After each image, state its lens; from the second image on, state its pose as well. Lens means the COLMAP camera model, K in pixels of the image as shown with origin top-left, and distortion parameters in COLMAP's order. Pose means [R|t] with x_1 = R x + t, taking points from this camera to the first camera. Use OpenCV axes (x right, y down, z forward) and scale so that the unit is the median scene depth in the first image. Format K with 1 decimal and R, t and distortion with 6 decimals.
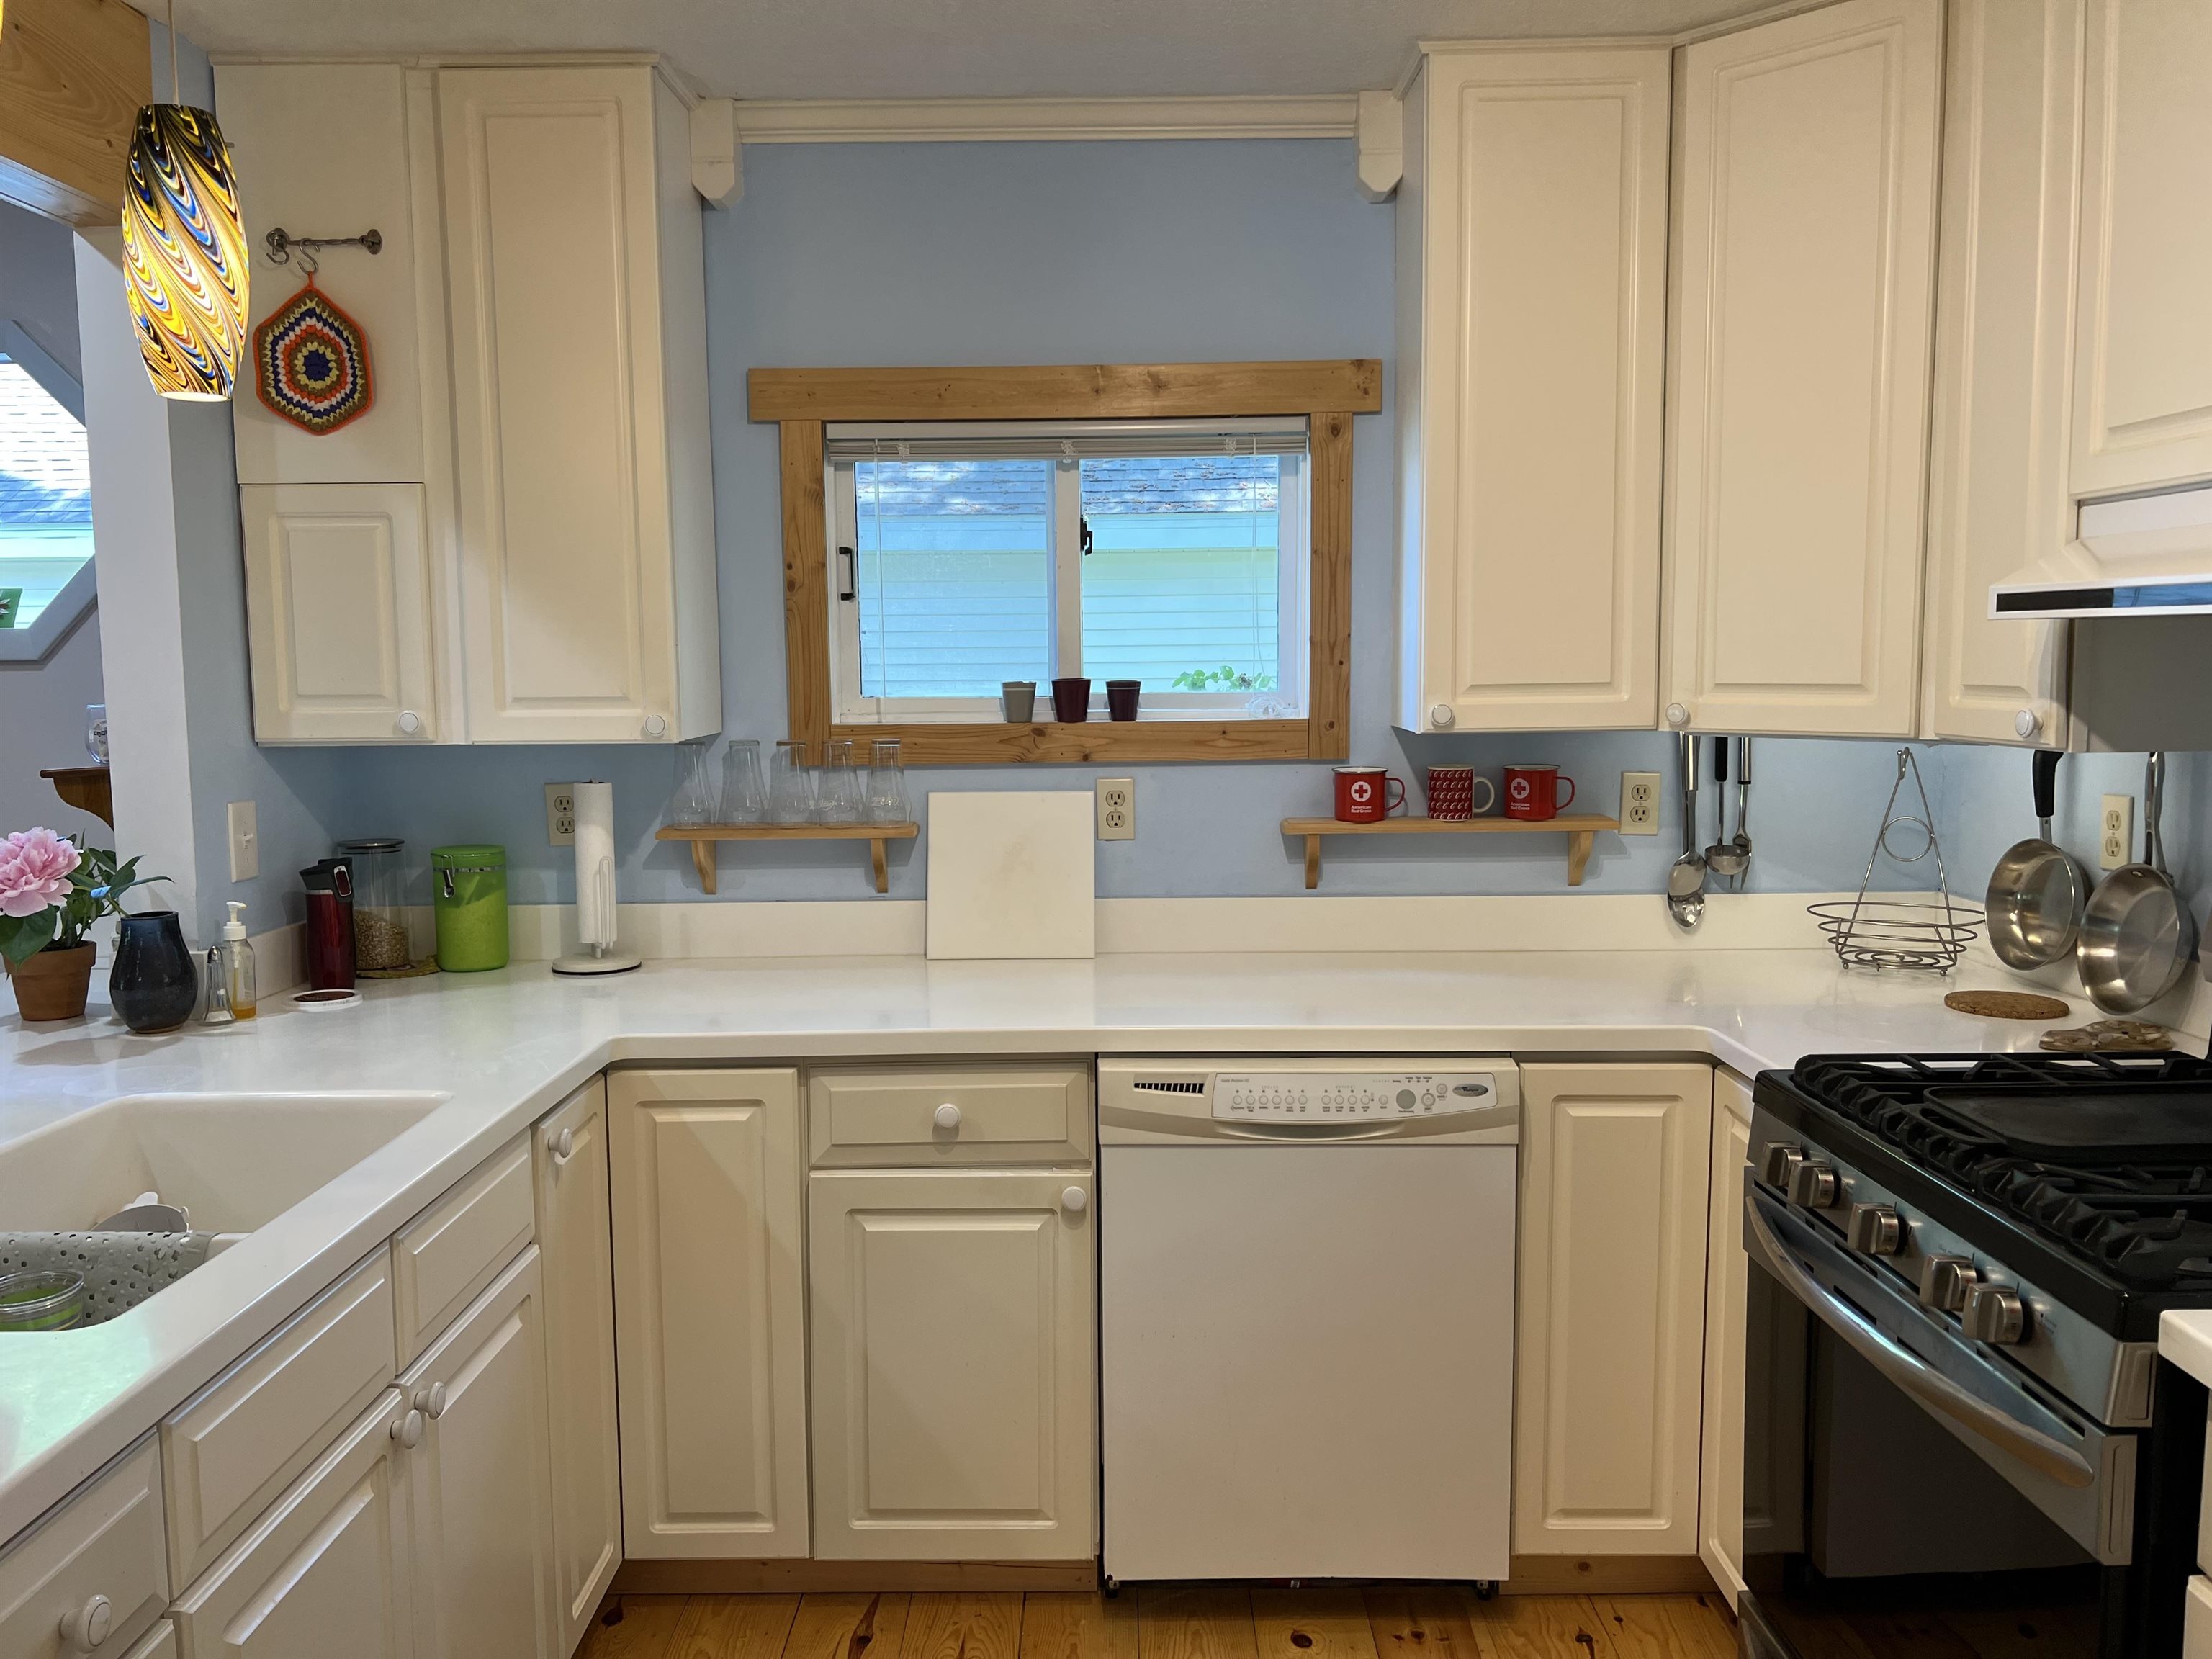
lens RADIAL K [[1656.6, 0, 1095.8], [0, 1656.6, 820.0], [0, 0, 1]] dist [0.021119, -0.036131]
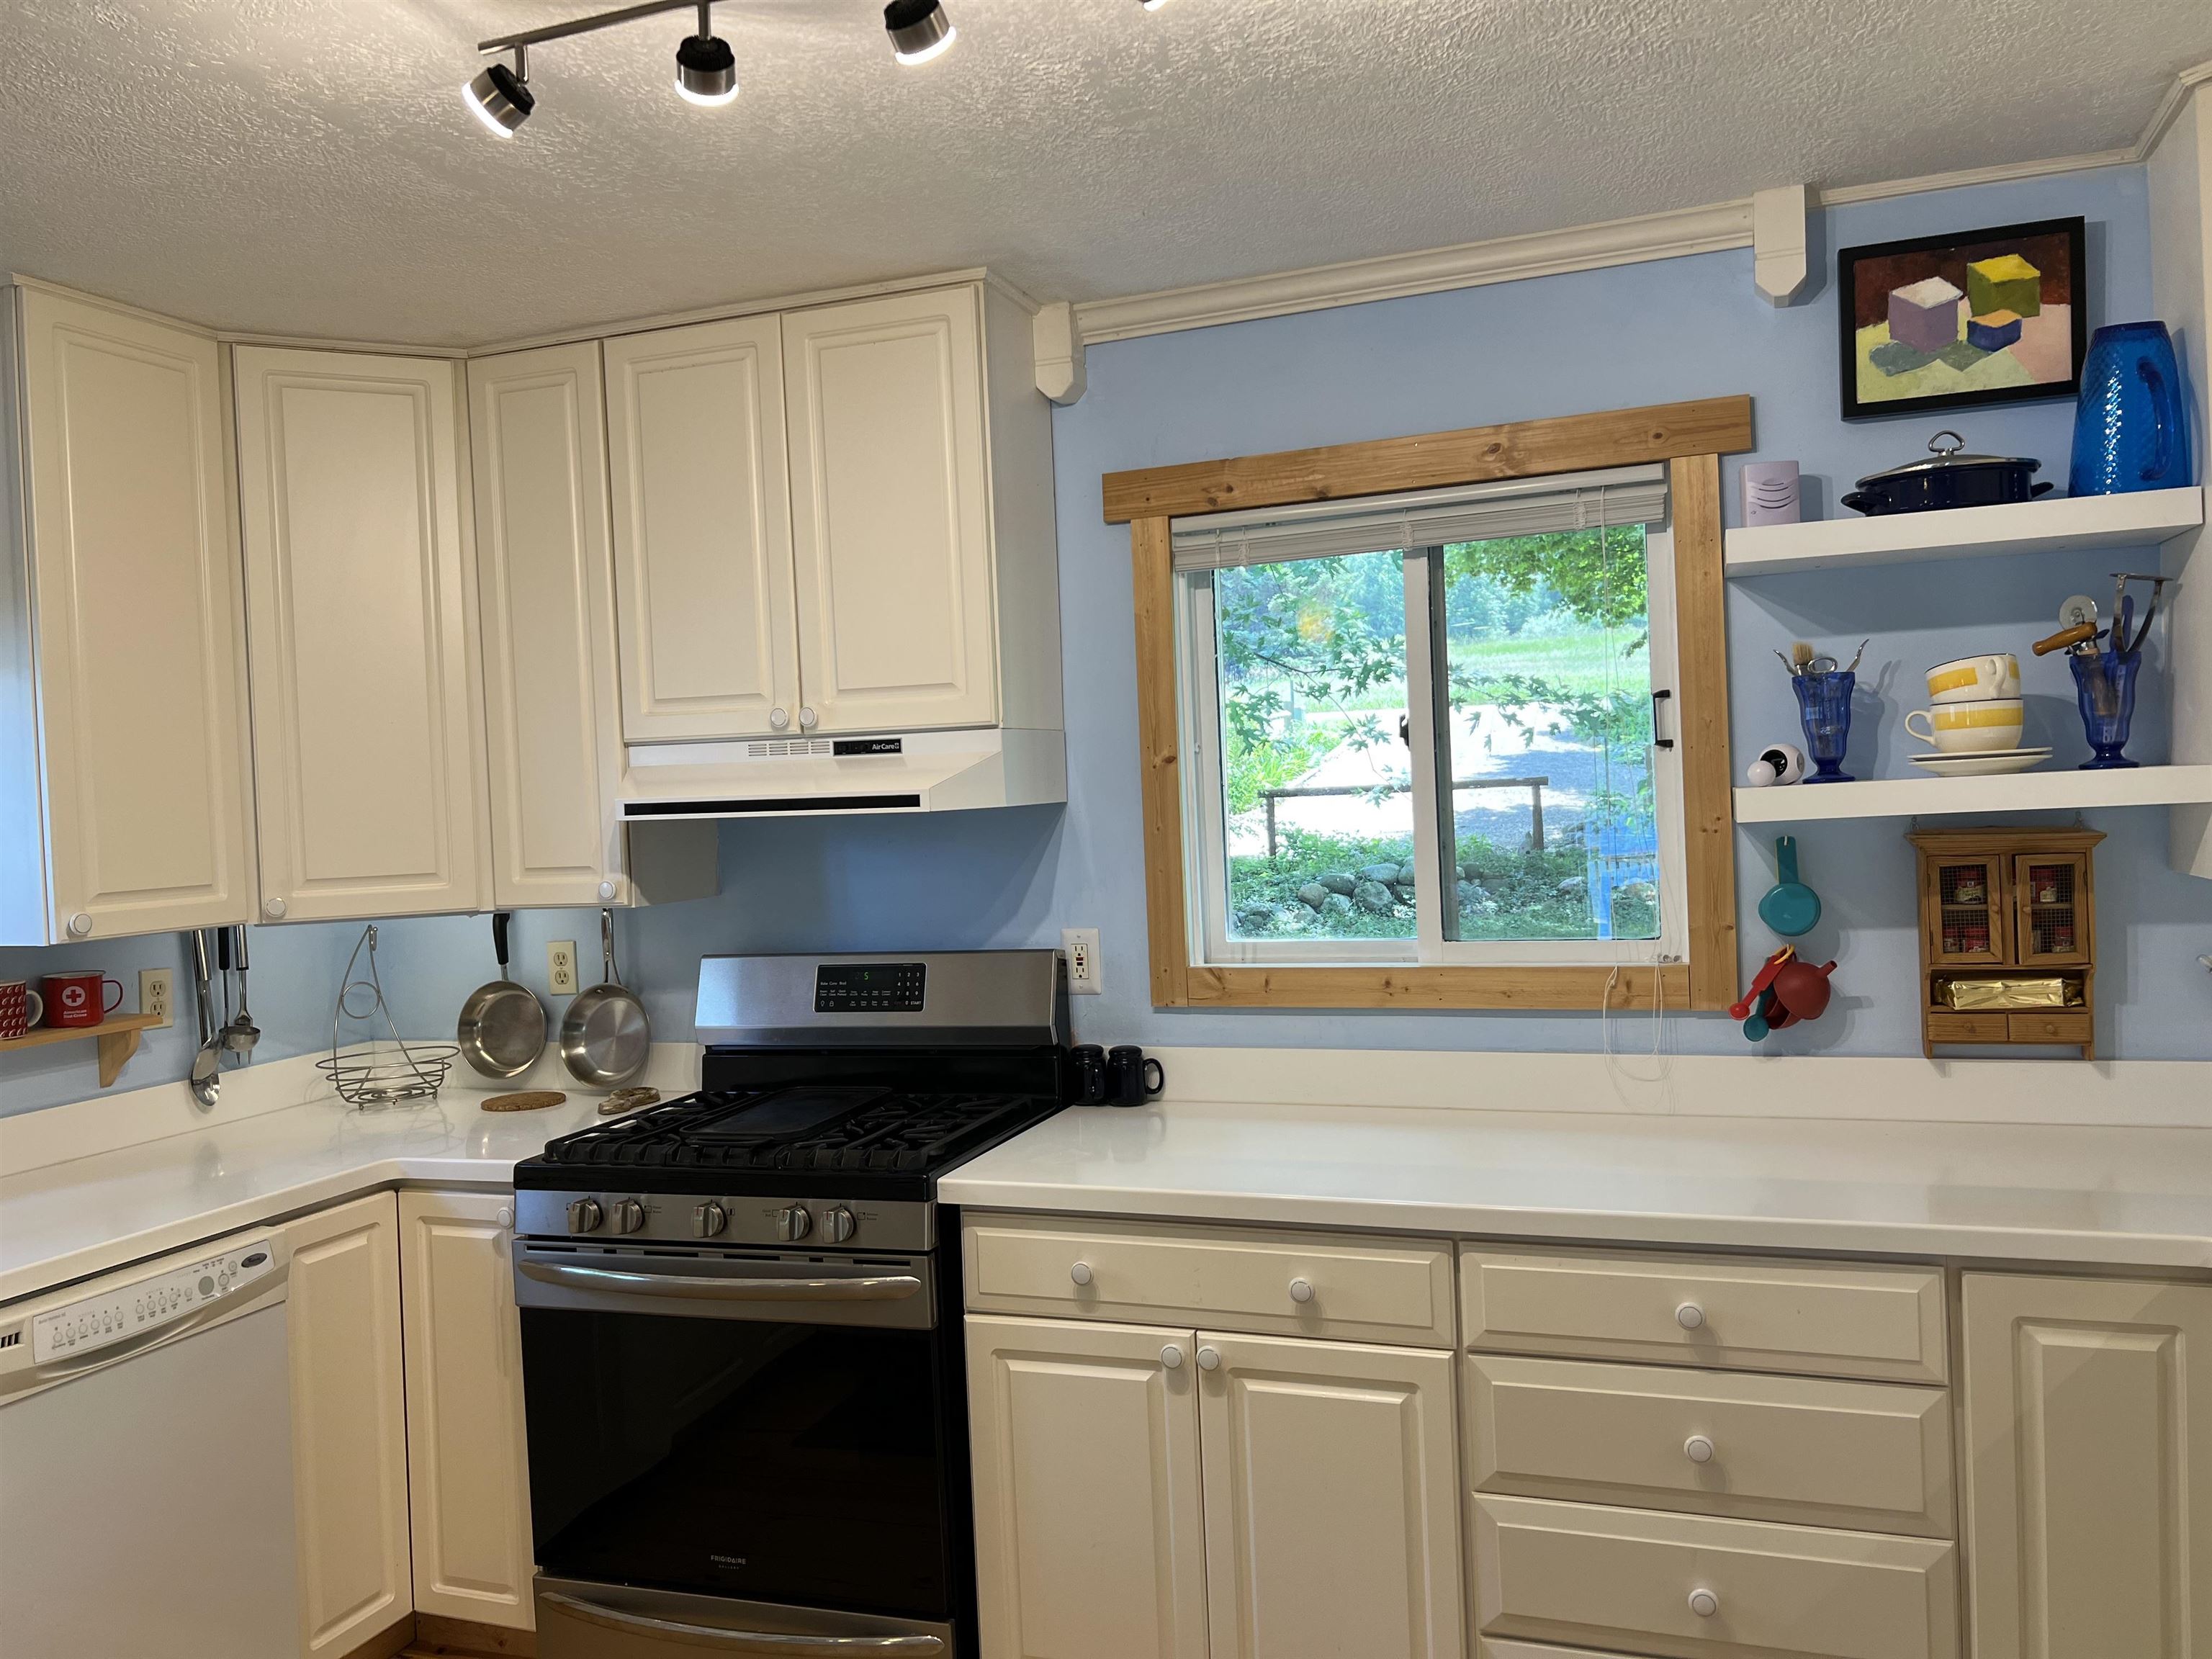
lens RADIAL K [[1651.7, 0, 1094.1], [0, 1651.7, 829.4], [0, 0, 1]] dist [0.049497, -0.064401]
pose [[0.328026, -0.026476, 0.944298, -0.552871], [0.130398, 0.991307, -0.017503, -0.023497], [-0.935626, 0.128876, 0.328627, 0.080477]]
